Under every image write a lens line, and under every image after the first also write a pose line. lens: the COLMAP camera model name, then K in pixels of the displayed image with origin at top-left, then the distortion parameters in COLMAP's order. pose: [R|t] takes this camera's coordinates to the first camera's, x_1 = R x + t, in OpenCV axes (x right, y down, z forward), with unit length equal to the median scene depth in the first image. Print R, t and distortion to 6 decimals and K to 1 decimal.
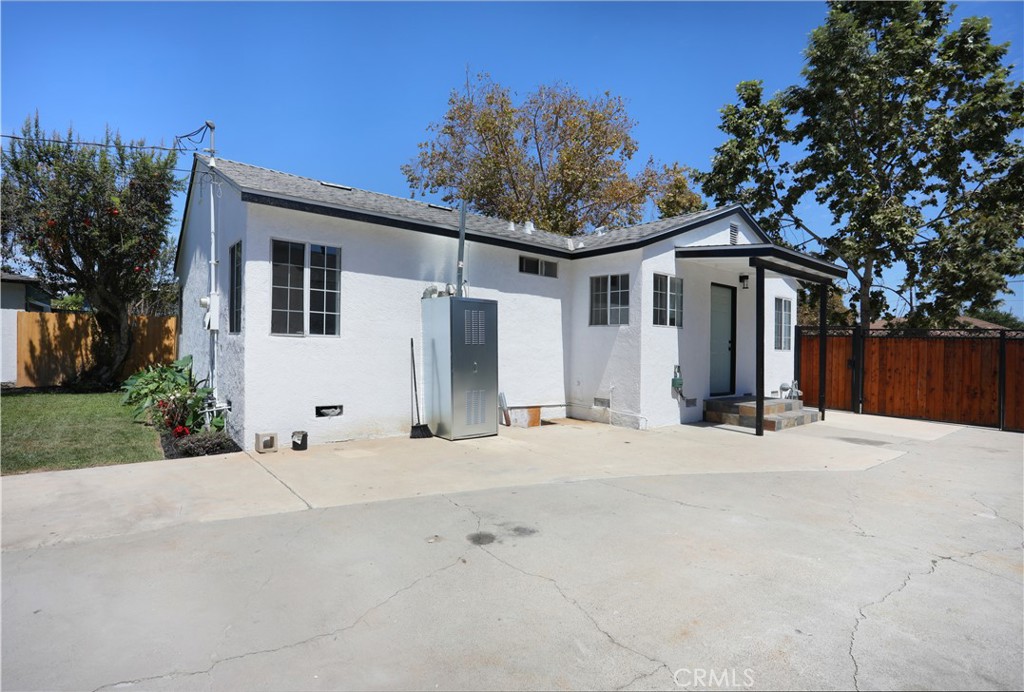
lens RADIAL K [[504.8, 0, 500.7], [0, 504.8, 325.0], [0, 0, 1]] dist [-0.039756, 0.009080]
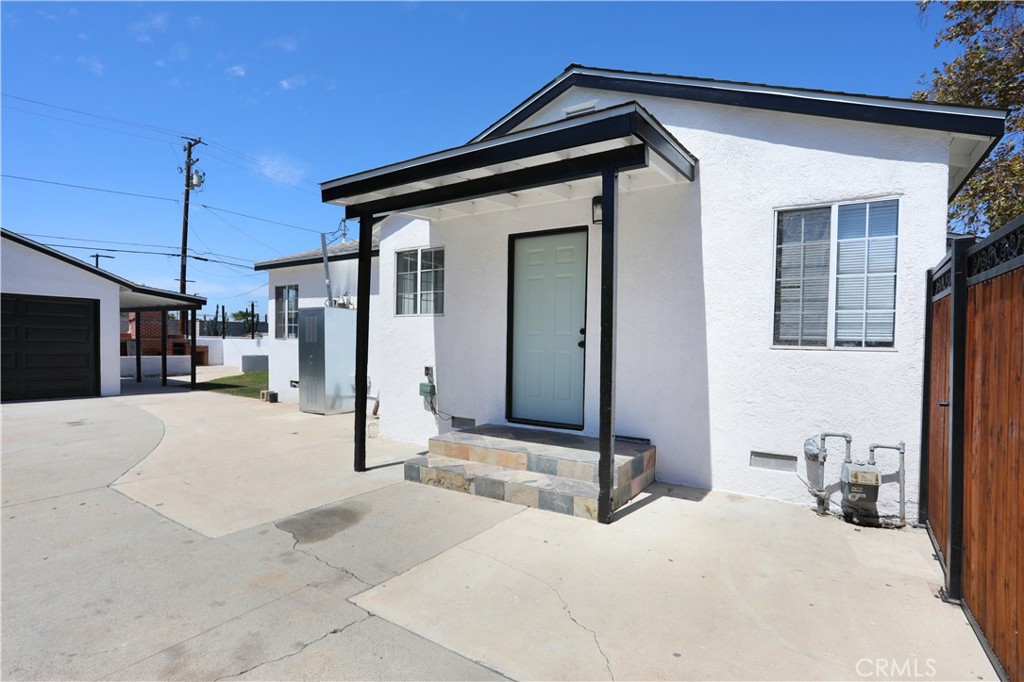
lens RADIAL K [[504.8, 0, 517.2], [0, 504.8, 333.4], [0, 0, 1]] dist [-0.039756, 0.009080]
pose [[0.303673, -0.040690, -0.951907, 1.489287], [0.028905, 0.999021, -0.033483, 0.082425], [0.952338, -0.017347, 0.304552, 1.221429]]
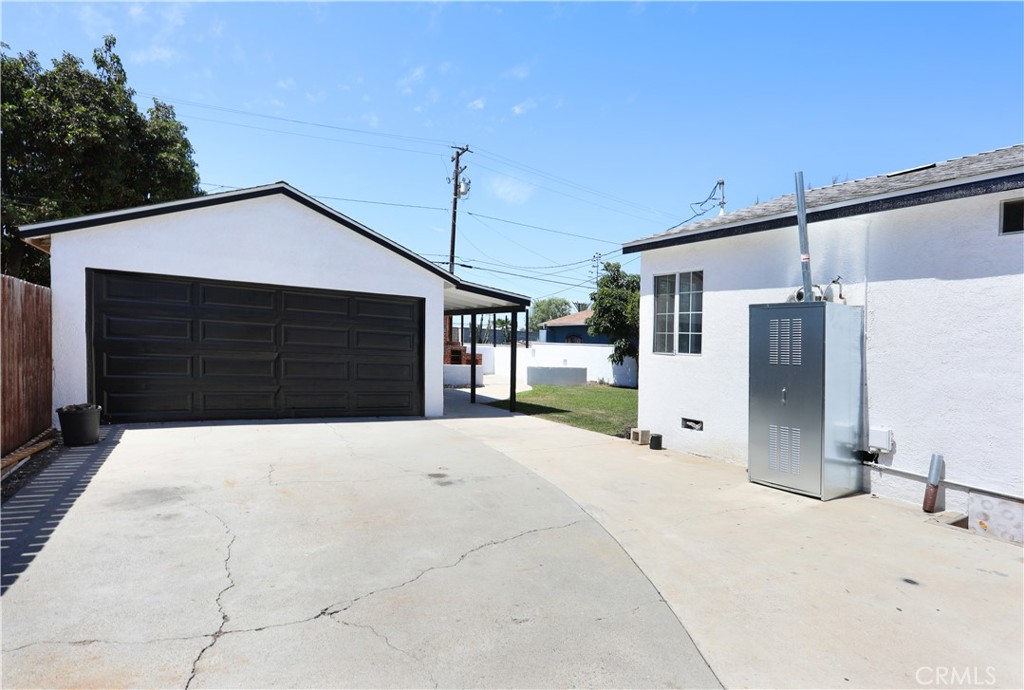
lens RADIAL K [[504.8, 0, 512.4], [0, 504.8, 345.8], [0, 0, 1]] dist [-0.039756, 0.009080]
pose [[-0.105982, -0.034055, -0.993785, 0.787749], [-0.010312, 0.999397, -0.033147, 0.043544], [0.994315, 0.006735, -0.106270, 0.743523]]
